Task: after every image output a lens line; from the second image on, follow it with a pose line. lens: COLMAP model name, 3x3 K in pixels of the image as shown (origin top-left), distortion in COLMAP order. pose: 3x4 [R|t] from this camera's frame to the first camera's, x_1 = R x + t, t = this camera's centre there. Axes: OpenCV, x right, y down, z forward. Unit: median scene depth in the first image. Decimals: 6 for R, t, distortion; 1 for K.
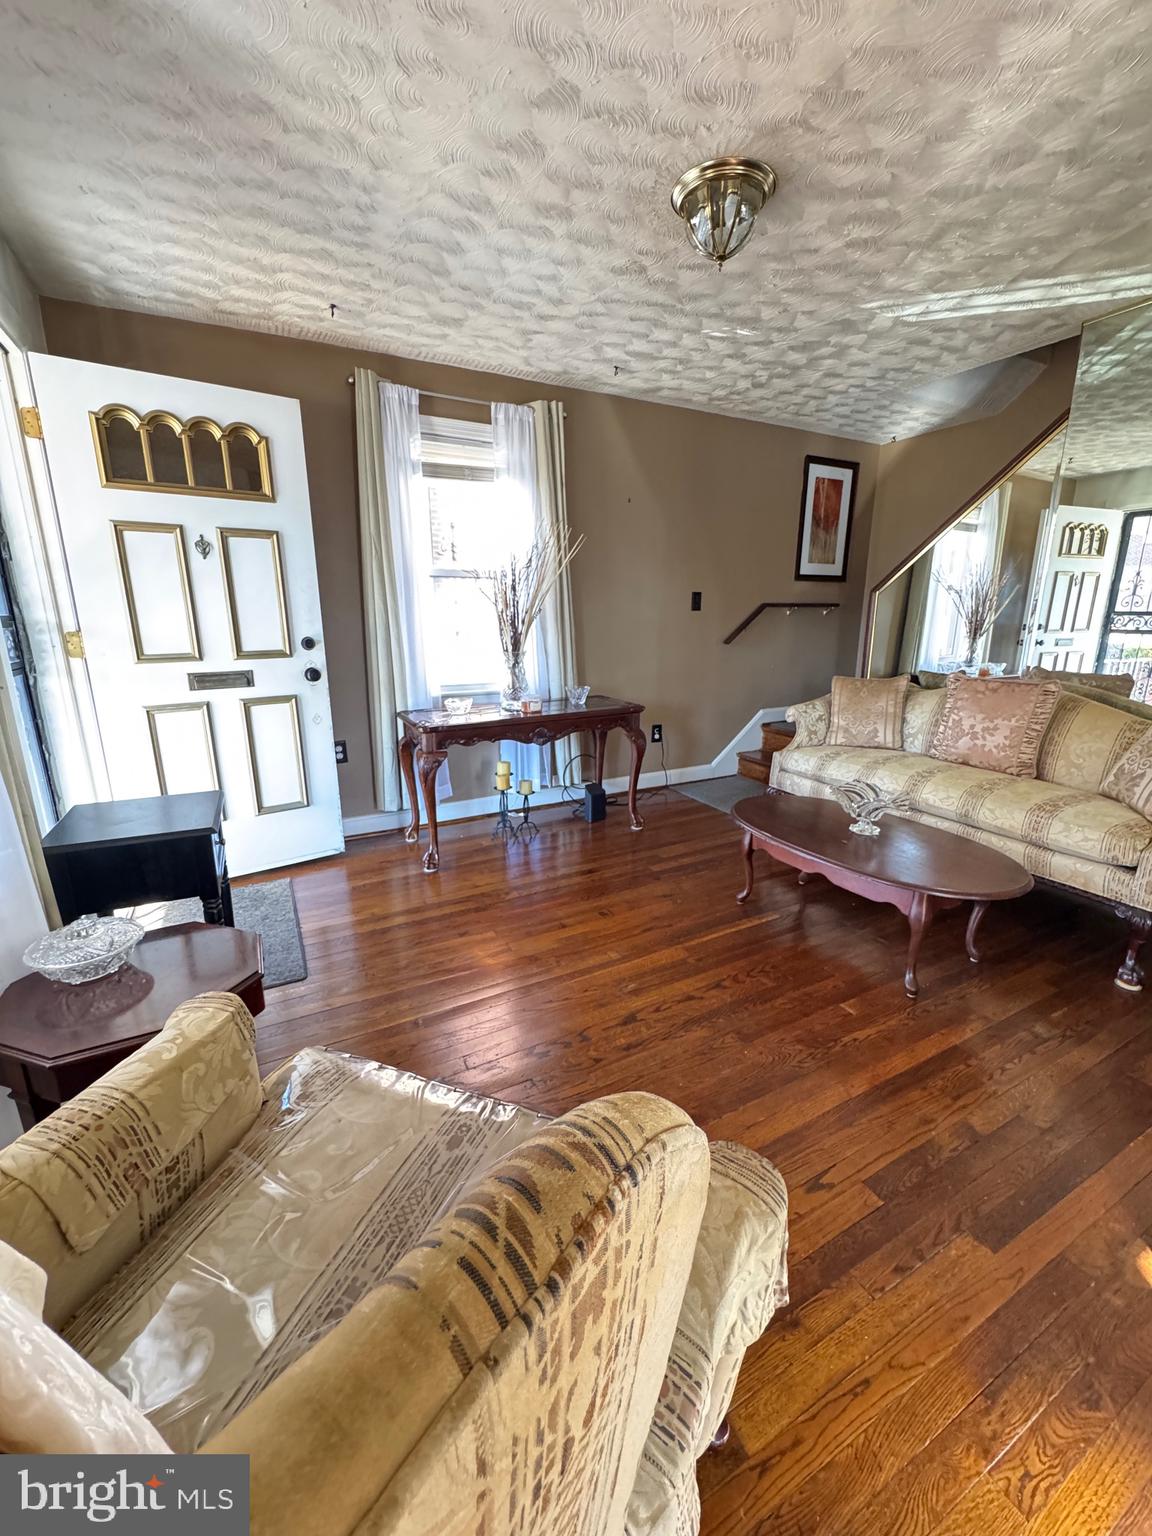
lens RADIAL K [[612.1, 0, 576.0], [0, 612.1, 768.0], [0, 0, 1]] dist [-0.002401, -0.000100]
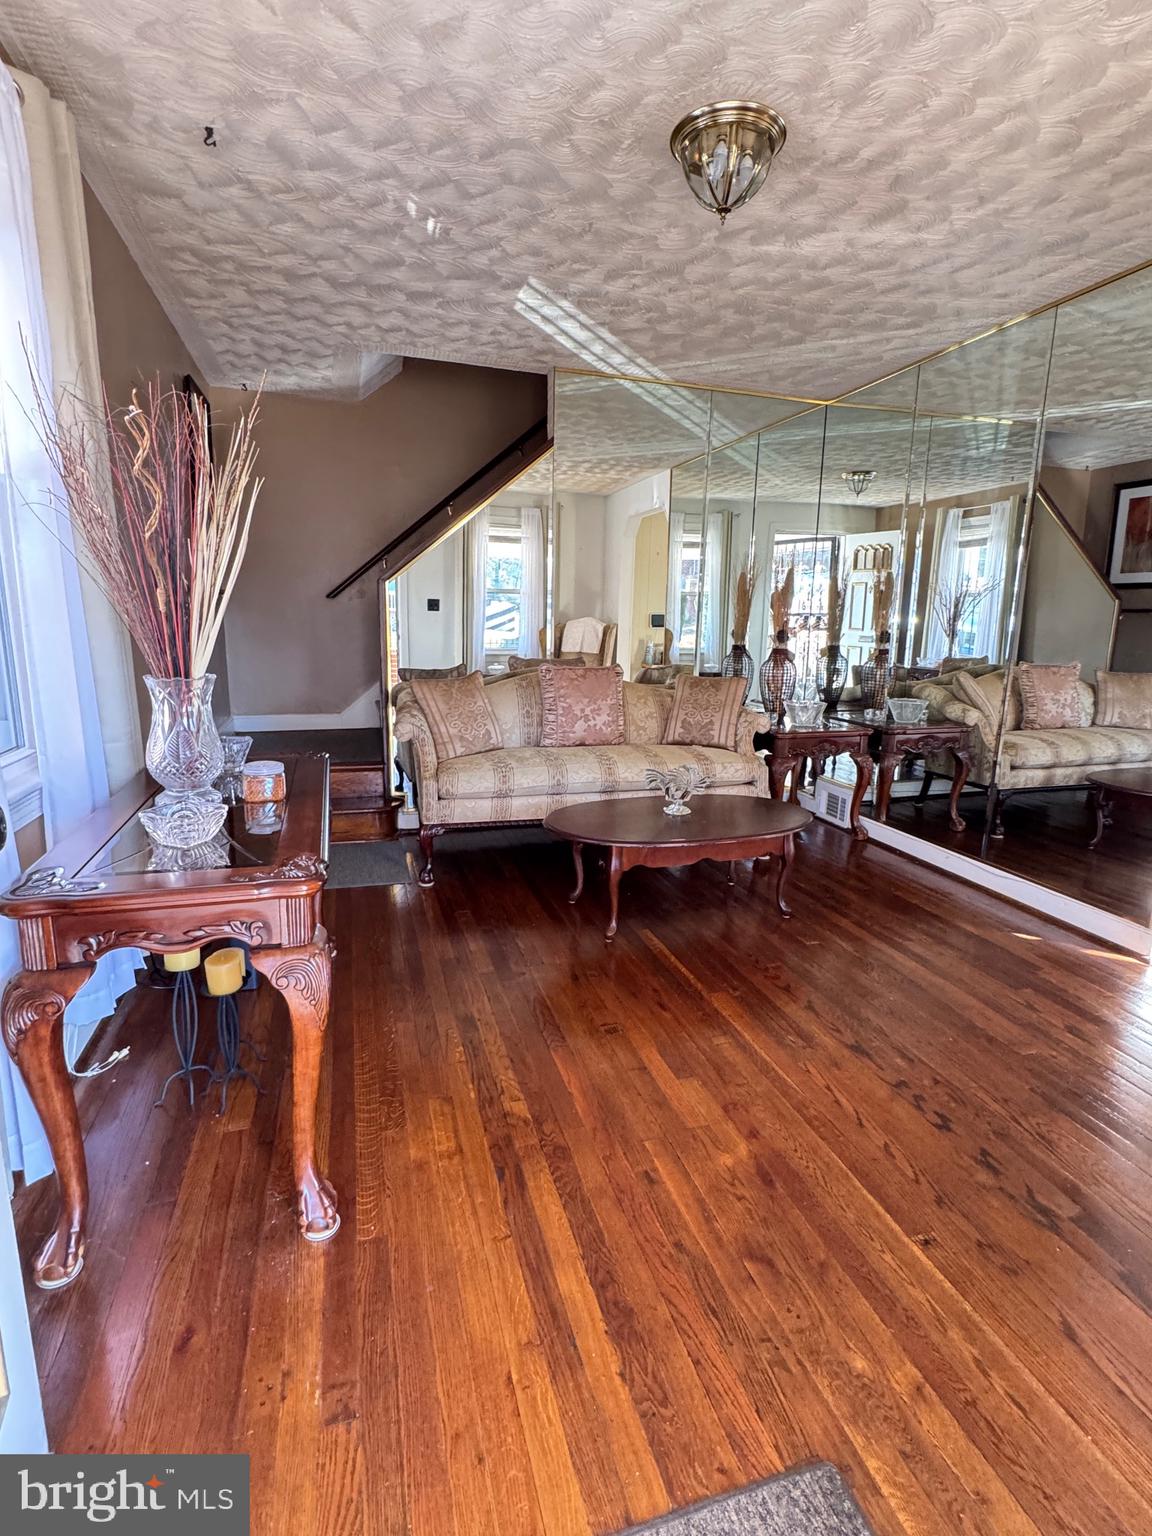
lens RADIAL K [[729.9, 0, 576.0], [0, 729.9, 768.0], [0, 0, 1]] dist [0.003859, 0.000460]
pose [[0.194050, -0.197495, 0.960906, -0.698742], [0.219794, 0.963376, 0.153616, -0.186776], [-0.956052, 0.181392, 0.230351, 0.778953]]
